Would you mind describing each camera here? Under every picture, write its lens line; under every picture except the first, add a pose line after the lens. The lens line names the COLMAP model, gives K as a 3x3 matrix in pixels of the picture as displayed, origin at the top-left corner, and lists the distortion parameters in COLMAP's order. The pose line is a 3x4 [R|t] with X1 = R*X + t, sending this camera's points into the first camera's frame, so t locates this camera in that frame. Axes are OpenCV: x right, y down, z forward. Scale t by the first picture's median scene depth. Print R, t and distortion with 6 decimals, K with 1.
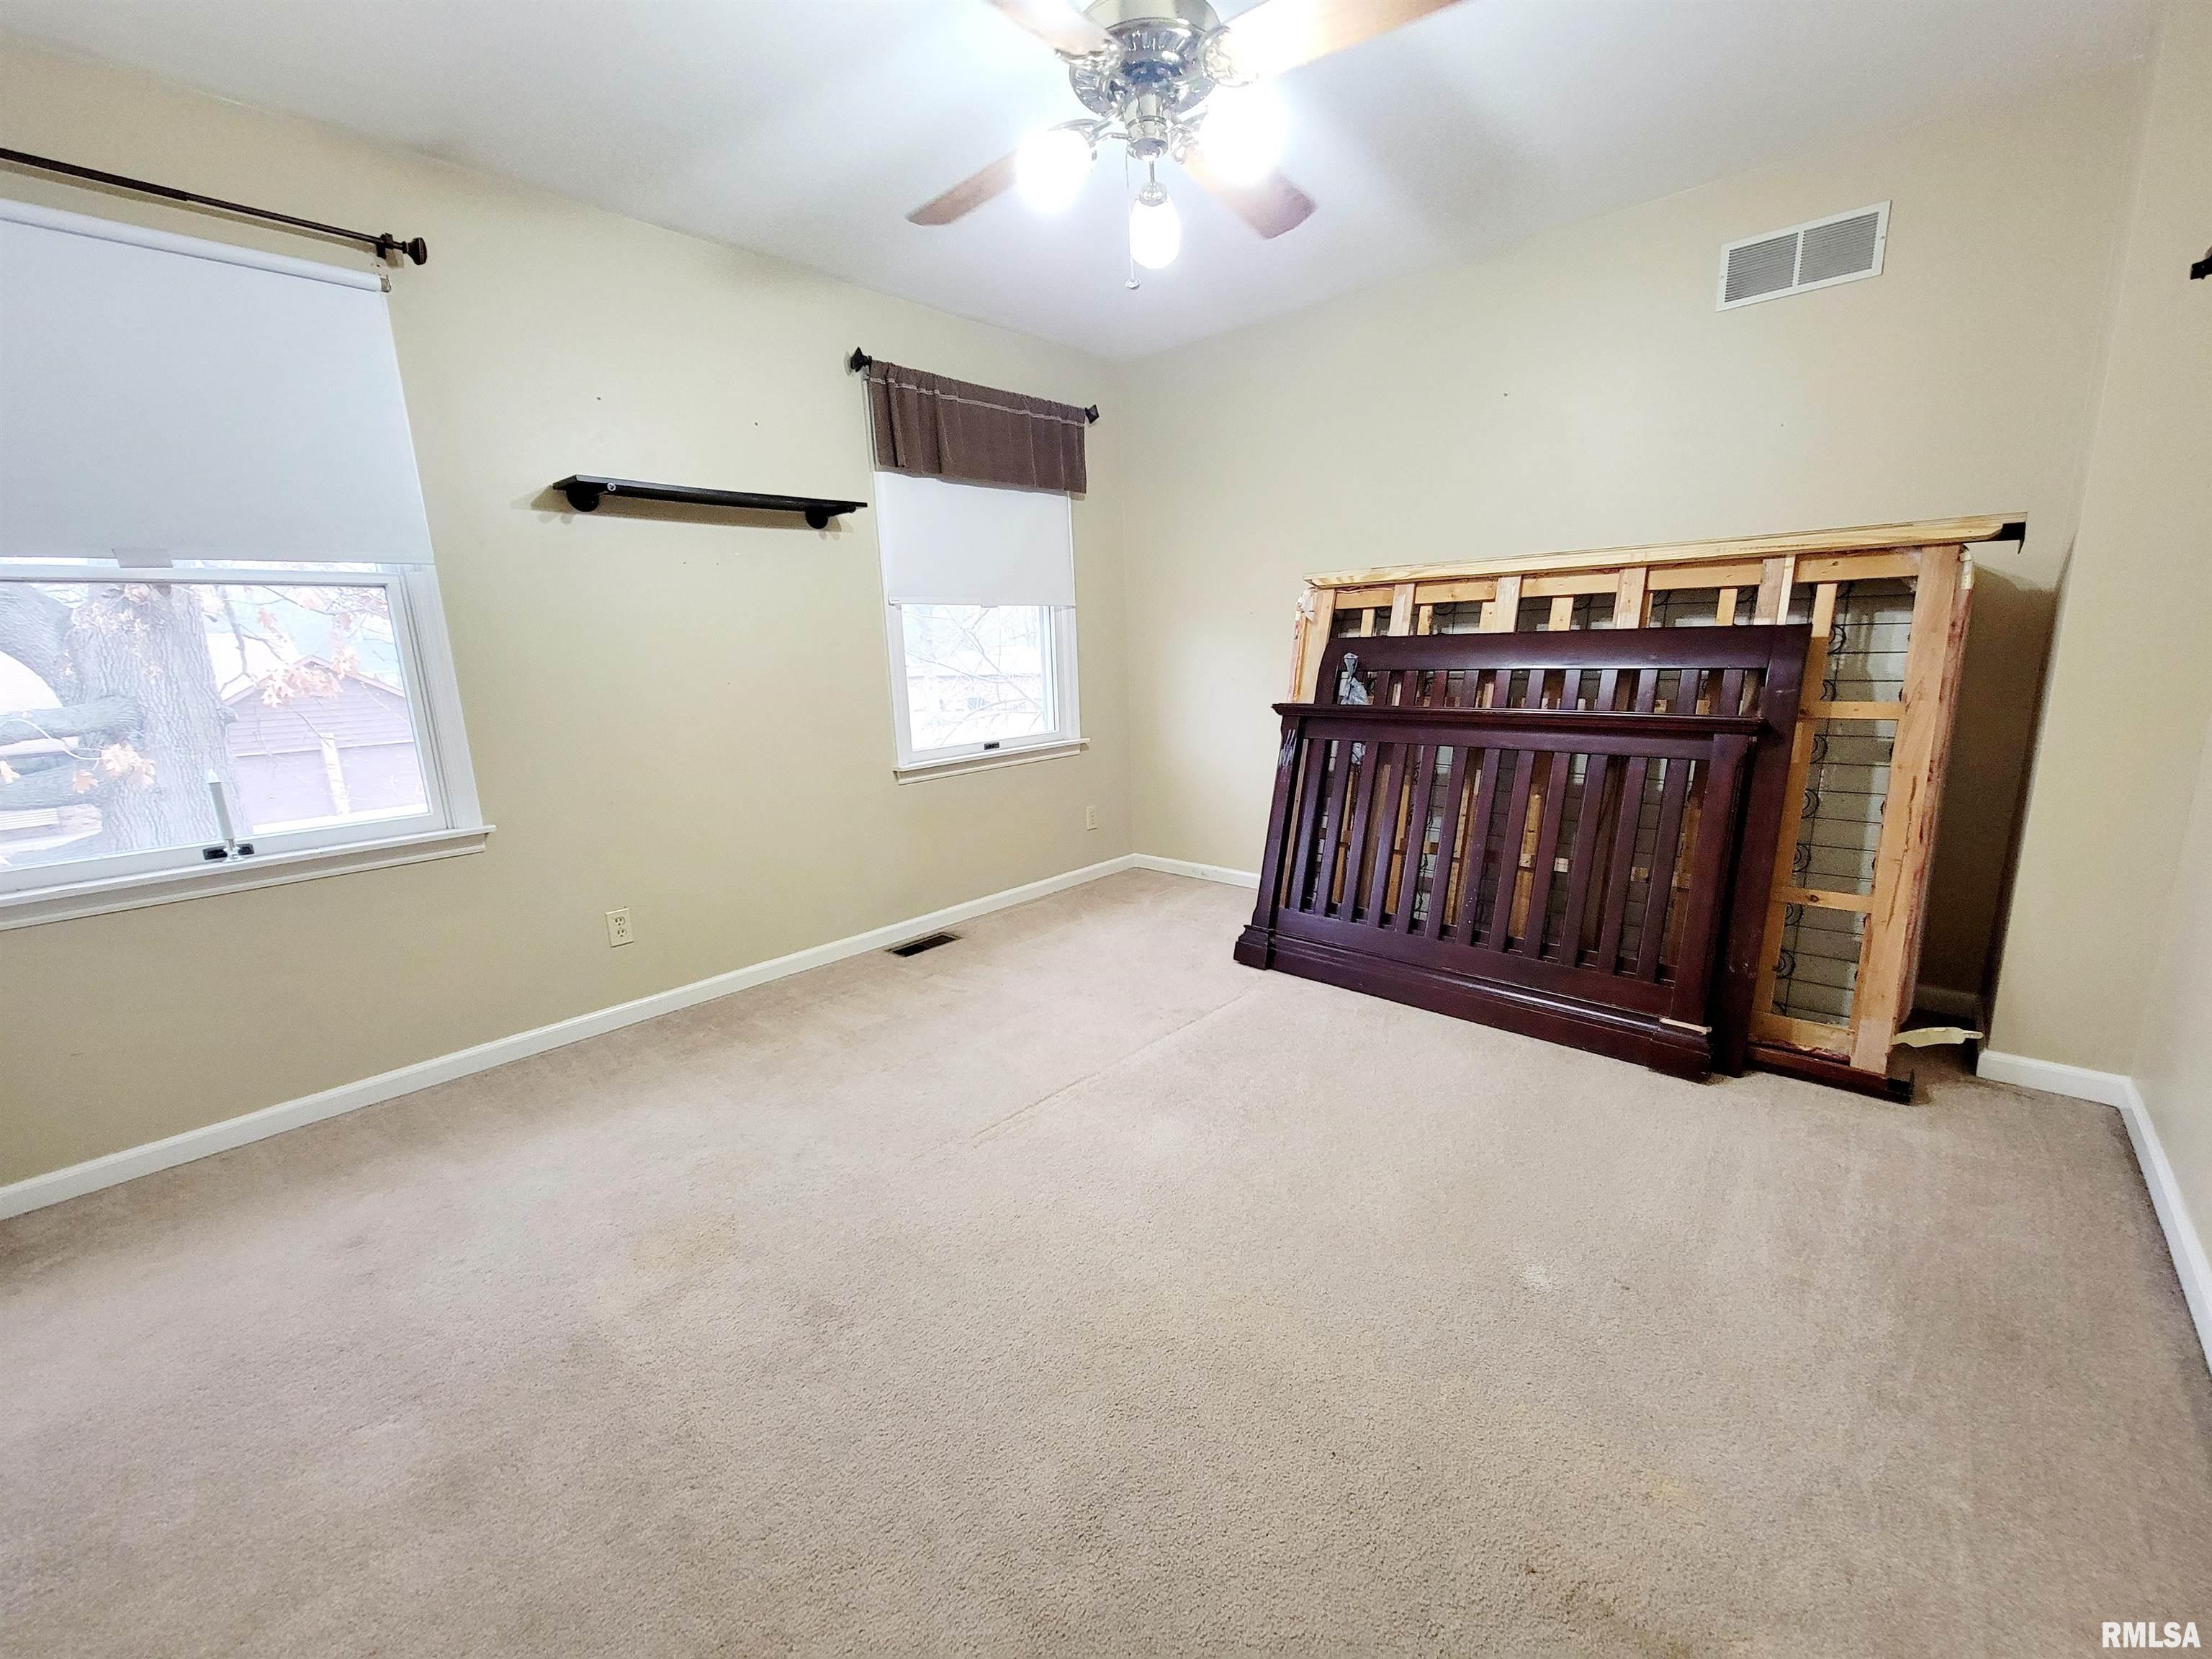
lens RADIAL K [[899.3, 0, 1115.8], [0, 899.3, 837.7], [0, 0, 1]] dist [-0.004173, -0.000210]
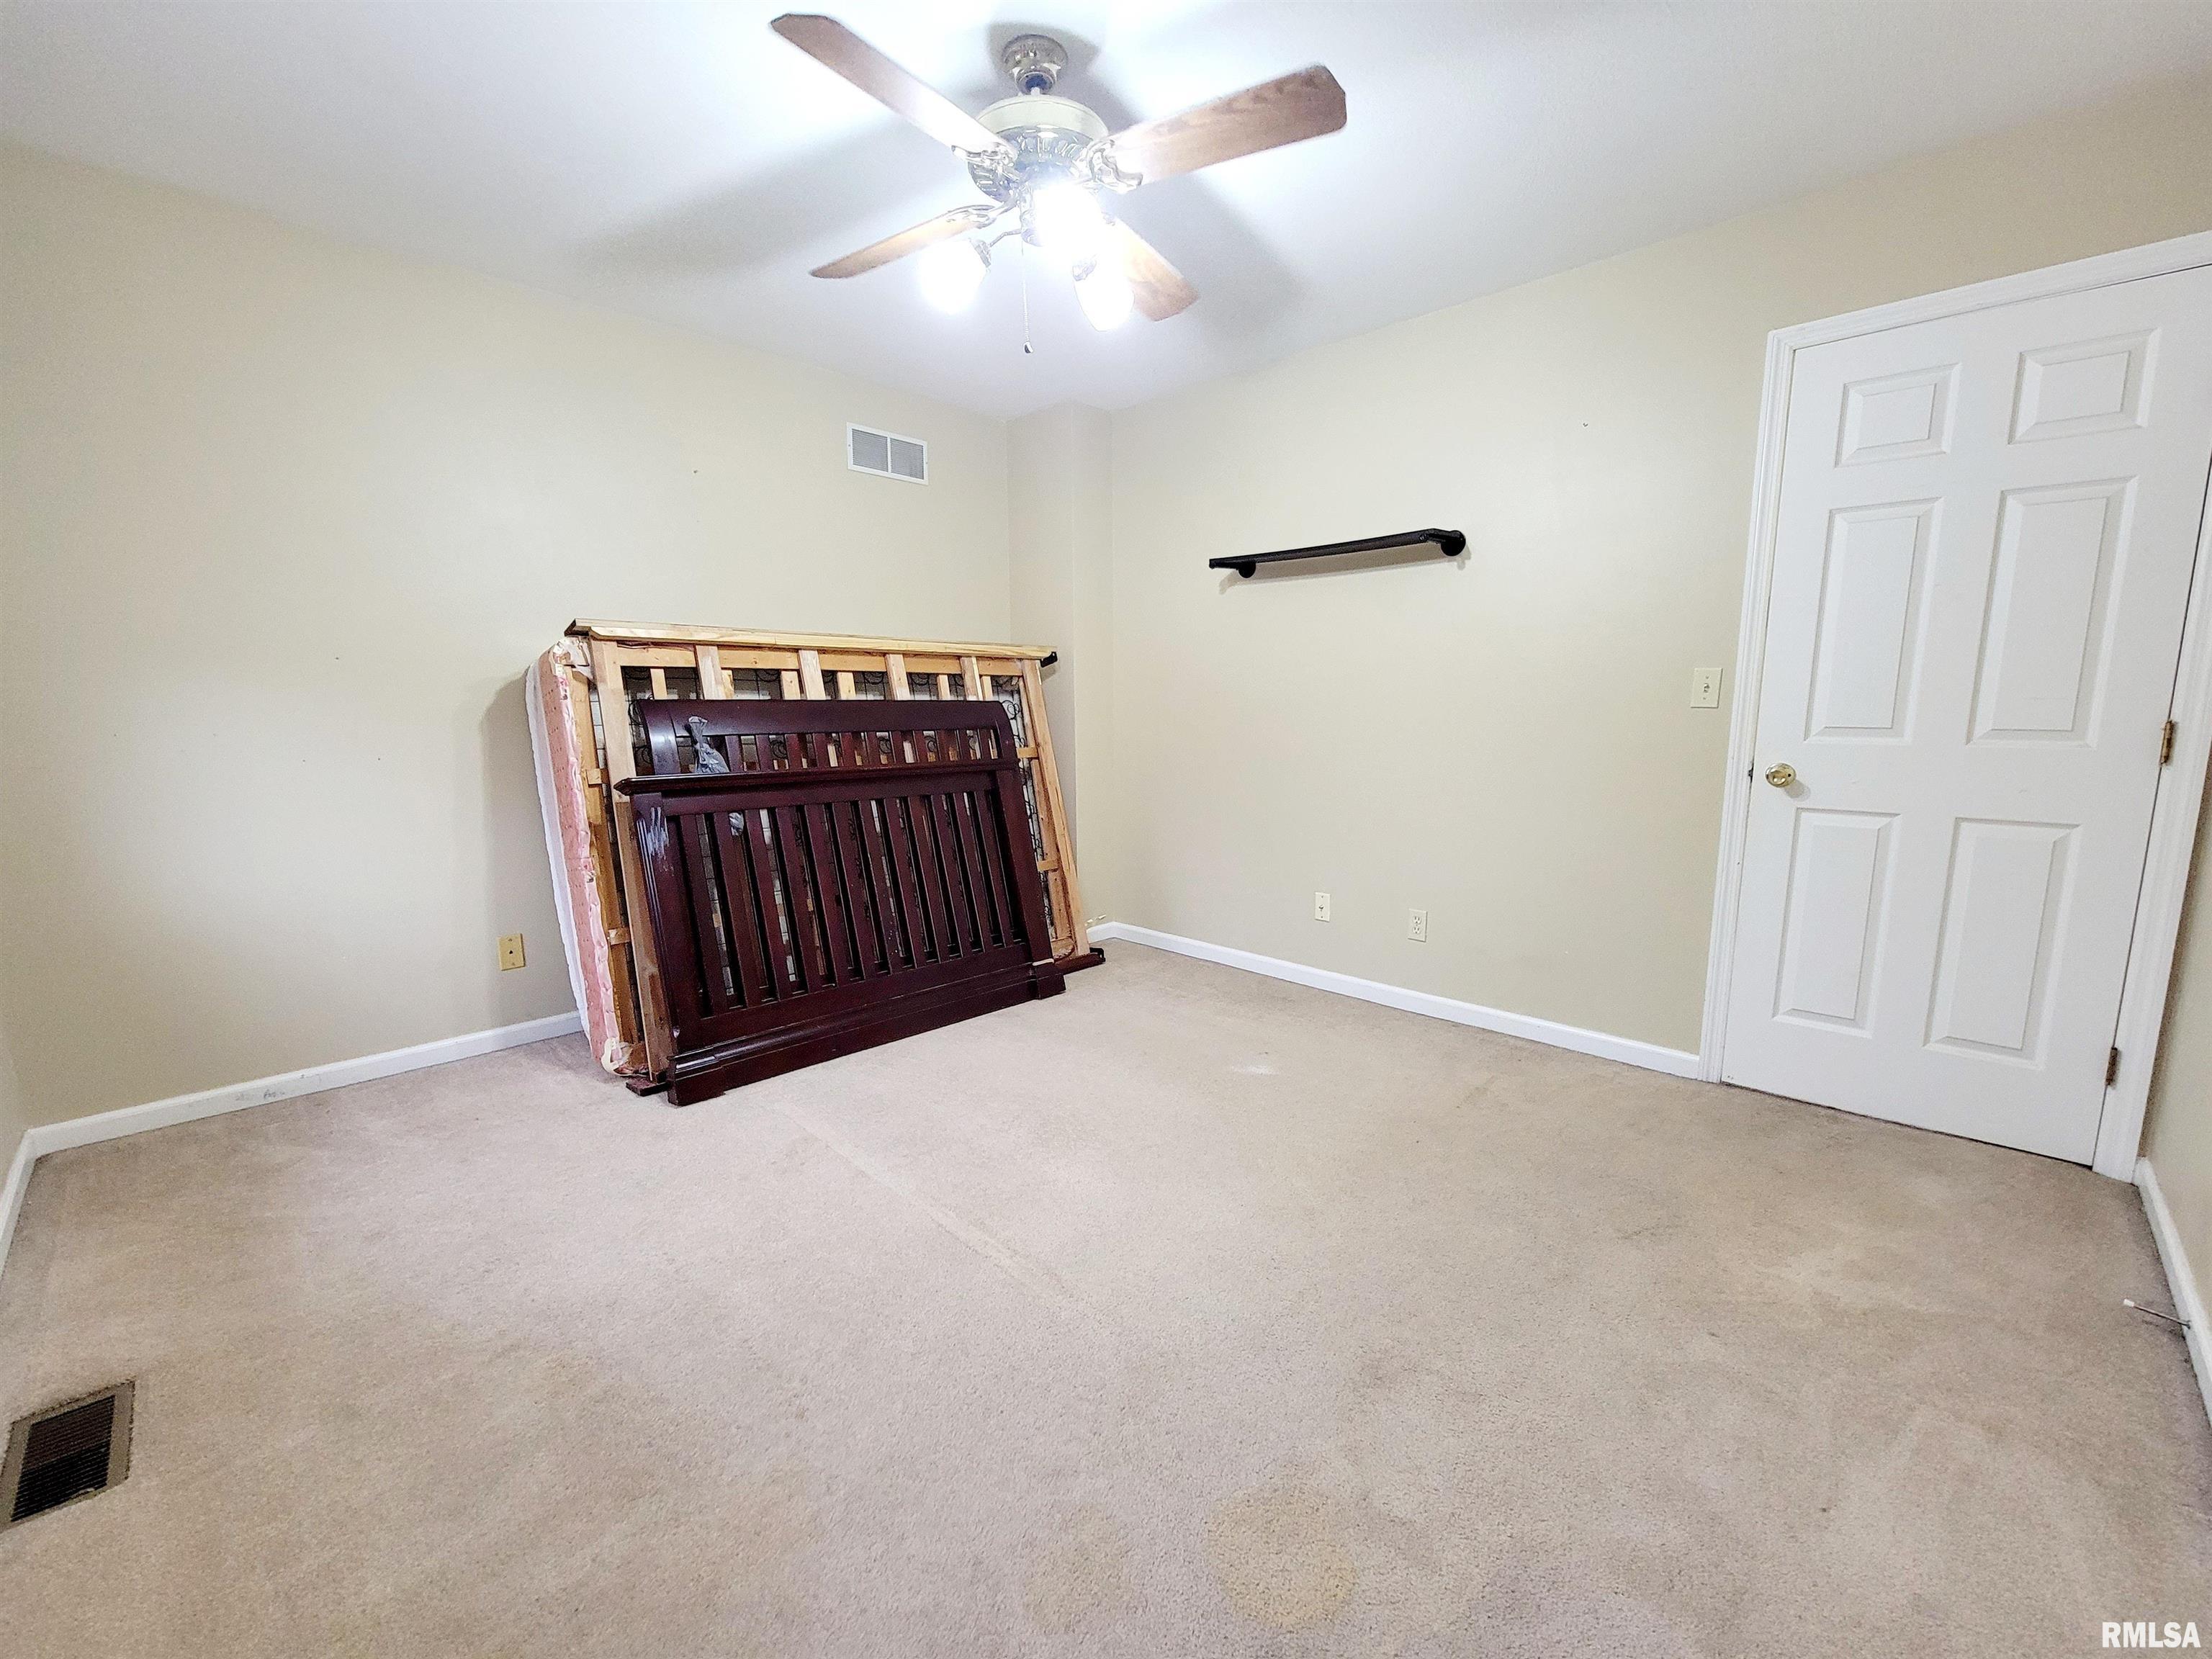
lens RADIAL K [[899.3, 0, 1119.5], [0, 899.3, 830.9], [0, 0, 1]] dist [-0.004173, -0.000210]
pose [[0.029648, -0.112981, 0.993155, -0.689292], [0.207101, 0.972725, 0.104475, -0.109823], [-0.977870, 0.202586, 0.052238, 0.614363]]
